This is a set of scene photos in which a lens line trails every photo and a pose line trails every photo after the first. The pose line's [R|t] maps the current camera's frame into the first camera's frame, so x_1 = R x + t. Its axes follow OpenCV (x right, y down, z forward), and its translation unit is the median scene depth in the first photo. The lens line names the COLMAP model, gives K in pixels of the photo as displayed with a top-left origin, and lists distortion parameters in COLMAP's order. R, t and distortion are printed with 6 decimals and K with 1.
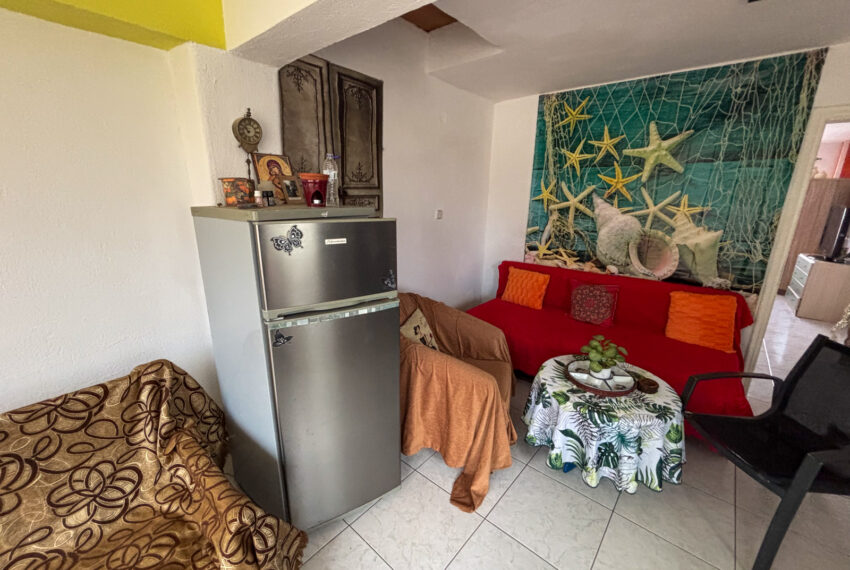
lens RADIAL K [[344.2, 0, 425.6], [0, 344.2, 287.3], [0, 0, 1]] dist [-0.002310, 0.001237]
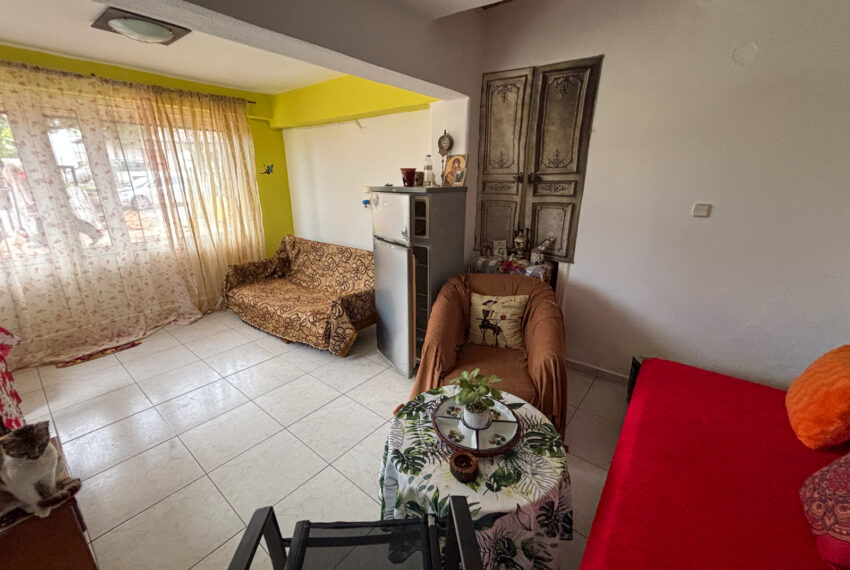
lens RADIAL K [[344.2, 0, 423.7], [0, 344.2, 285.9], [0, 0, 1]] dist [-0.002310, 0.001237]
pose [[0.038035, 0.288952, -0.956588, 1.043909], [-0.264496, 0.926050, 0.269210, -0.173603], [0.963637, 0.242774, 0.111649, 0.676395]]
